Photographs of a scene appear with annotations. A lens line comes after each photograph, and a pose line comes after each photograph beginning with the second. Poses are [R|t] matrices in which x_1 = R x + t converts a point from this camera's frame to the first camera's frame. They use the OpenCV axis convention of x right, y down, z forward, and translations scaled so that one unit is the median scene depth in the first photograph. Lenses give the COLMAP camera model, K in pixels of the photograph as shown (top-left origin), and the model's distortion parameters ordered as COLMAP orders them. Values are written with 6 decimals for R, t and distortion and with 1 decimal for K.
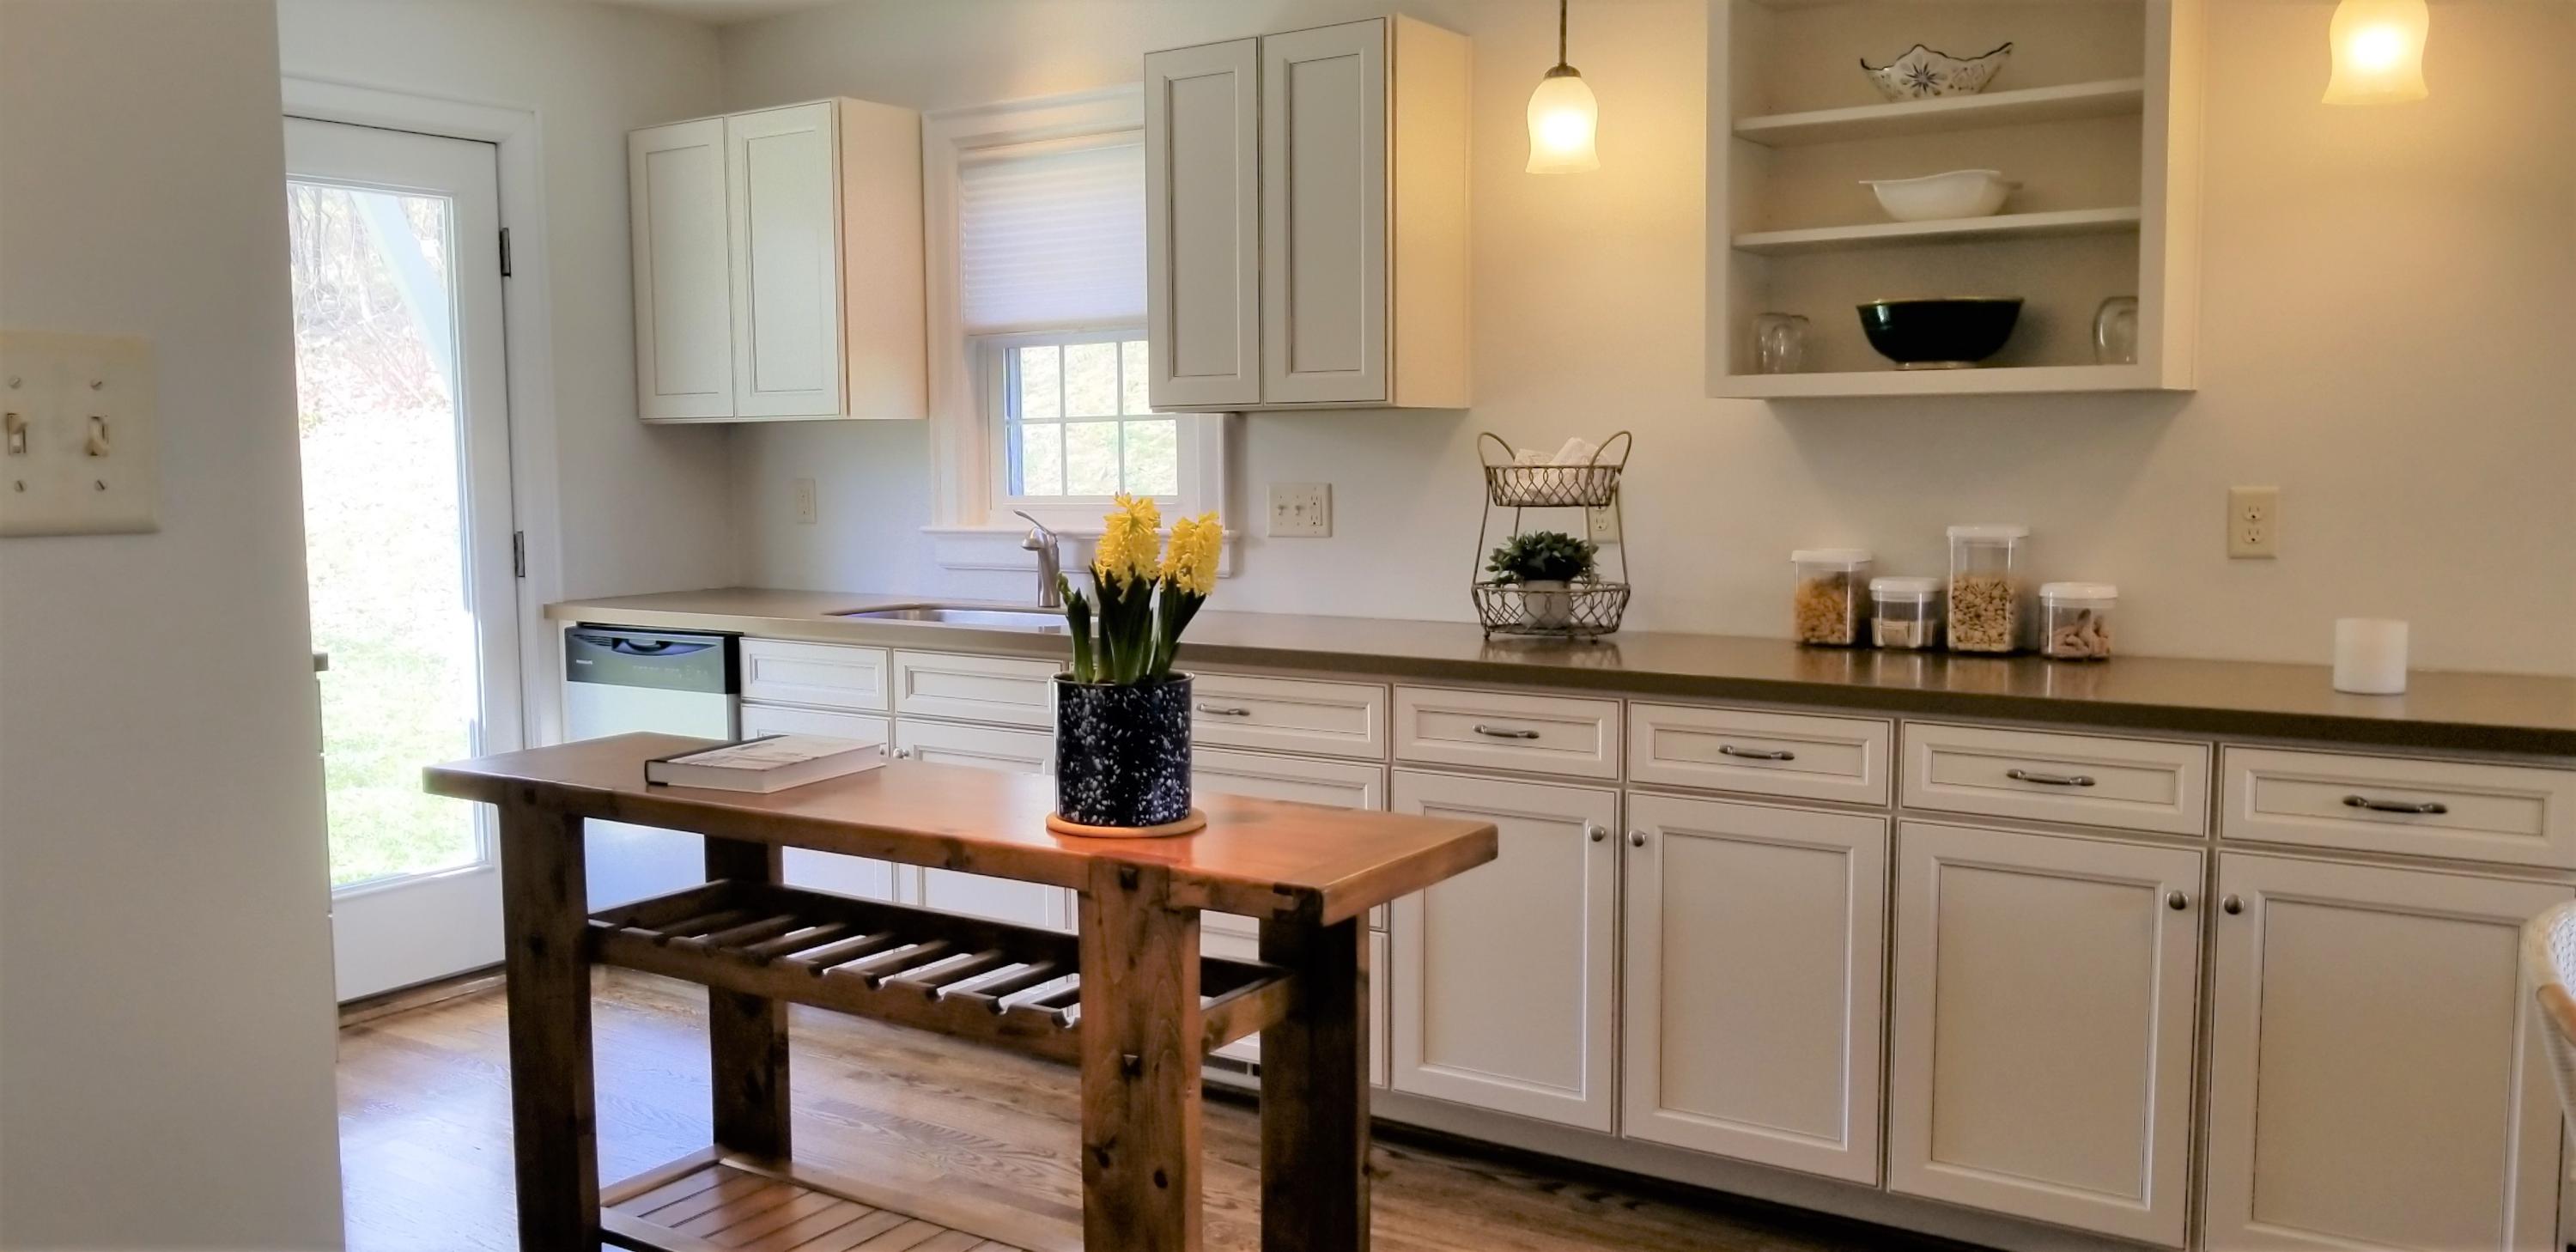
lens RADIAL K [[1931.9, 0, 1280.6], [0, 1931.9, 630.5], [0, 0, 1]] dist [-0.028448, -0.005093]
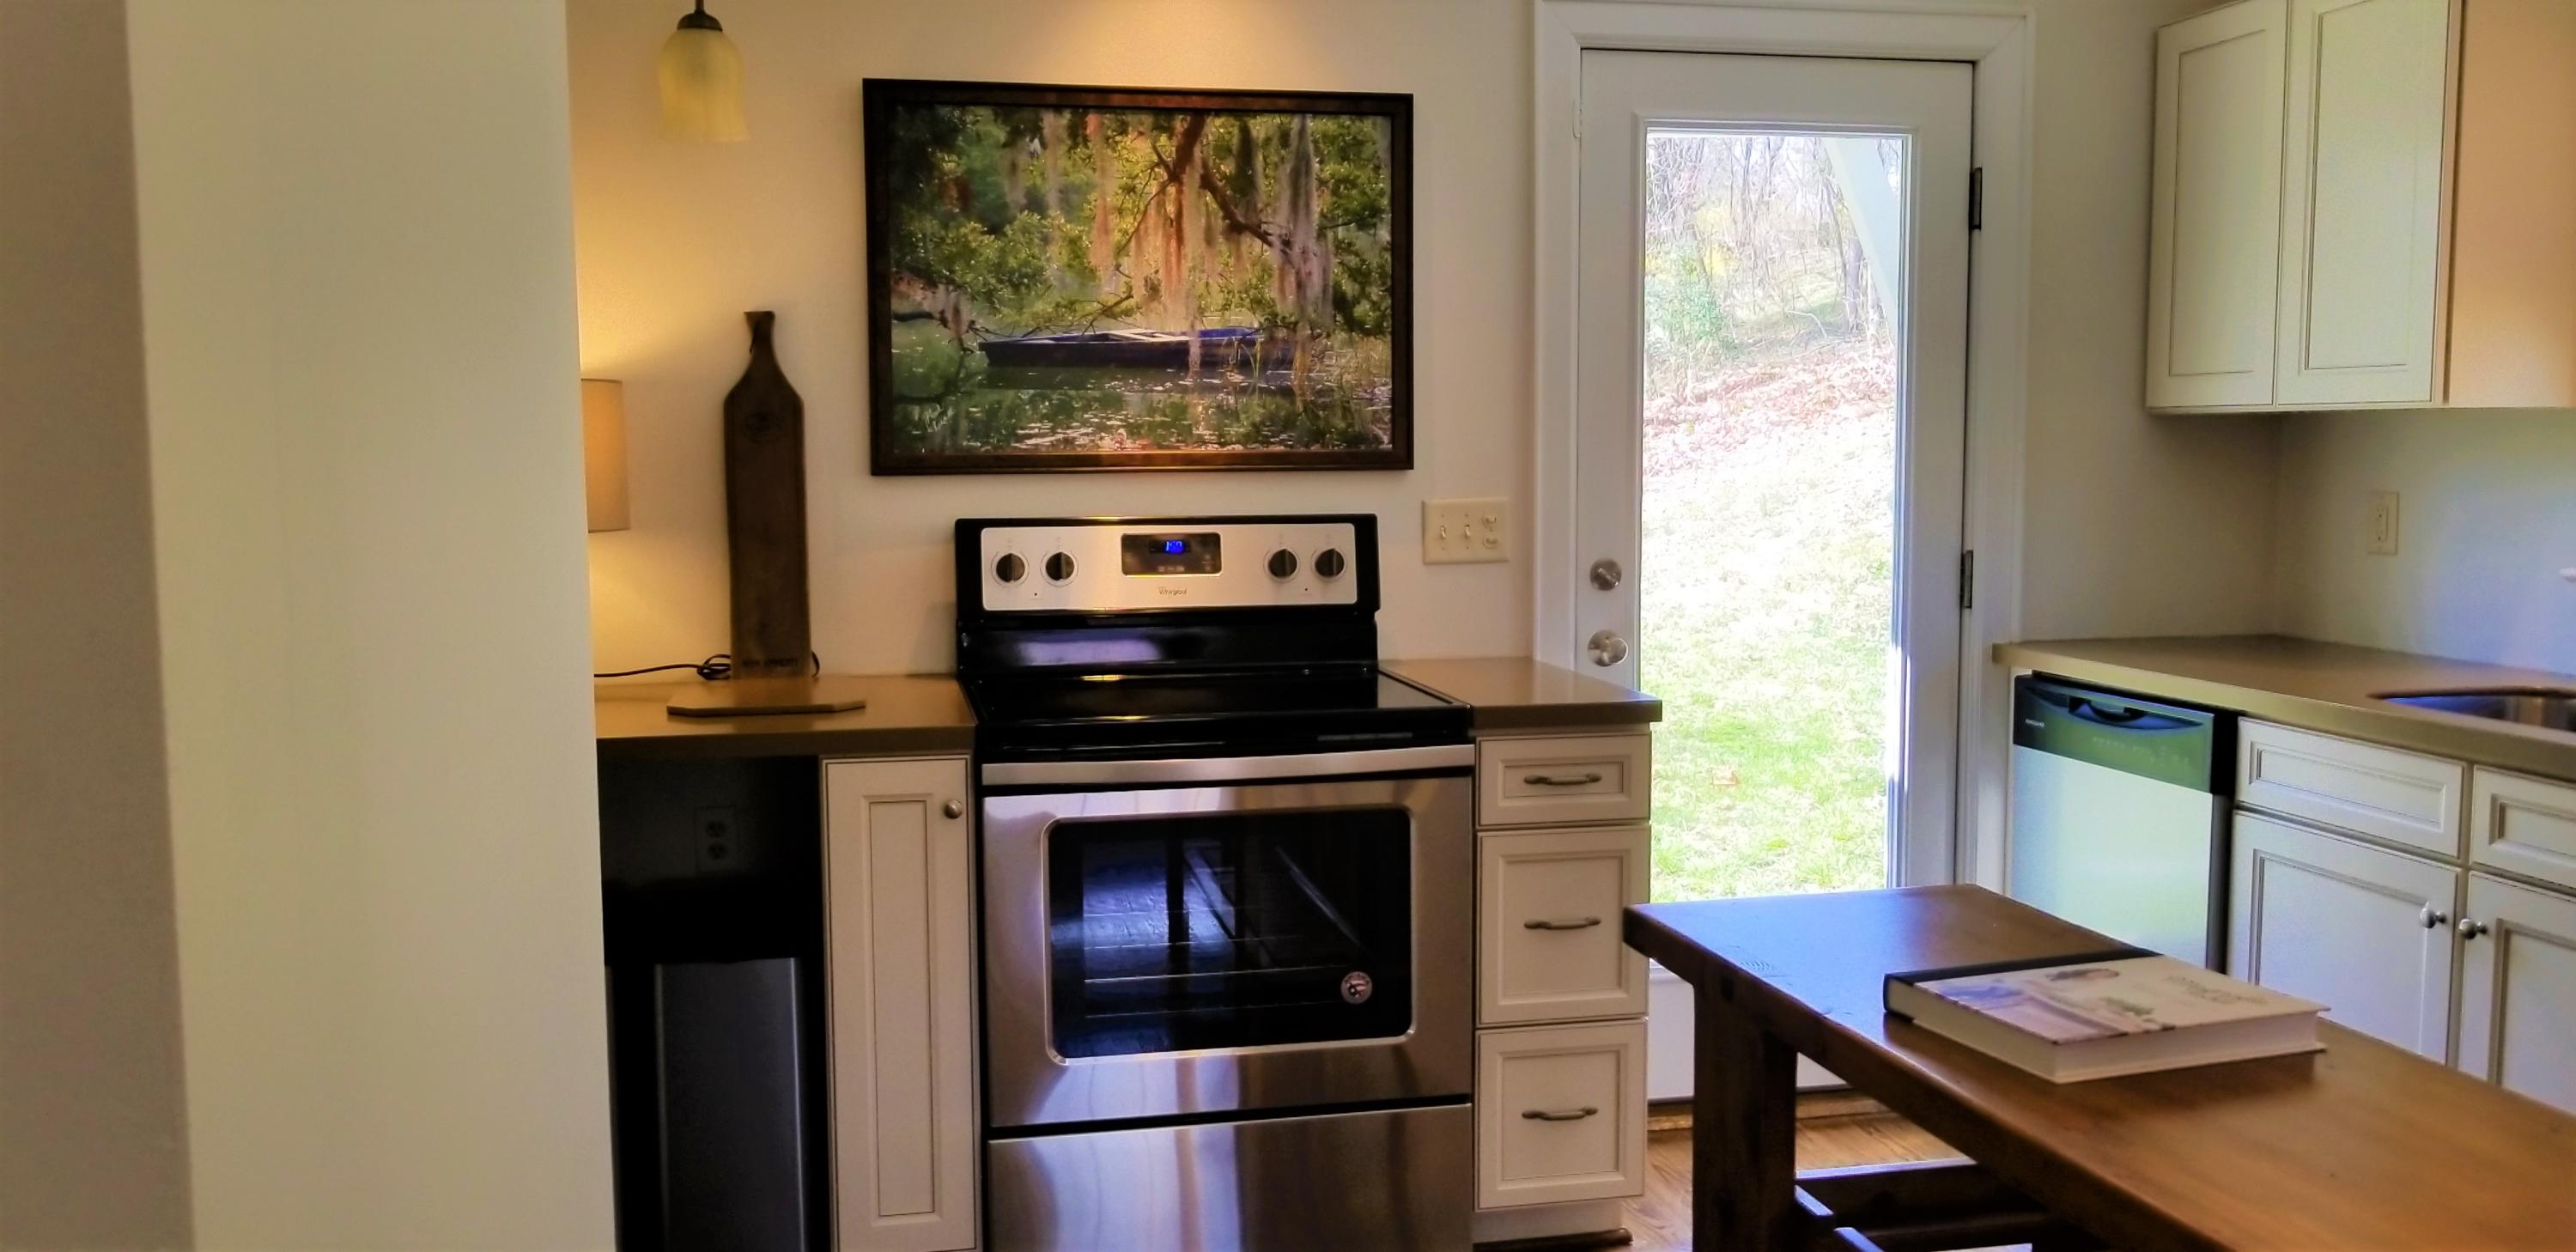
lens RADIAL K [[1931.9, 0, 1270.5], [0, 1931.9, 609.1], [0, 0, 1]] dist [-0.028448, -0.005093]
pose [[0.683828, 0.069796, -0.726298, -0.014928], [-0.070432, 0.997080, 0.029504, -0.030926], [0.726236, 0.030979, 0.686747, 0.249505]]
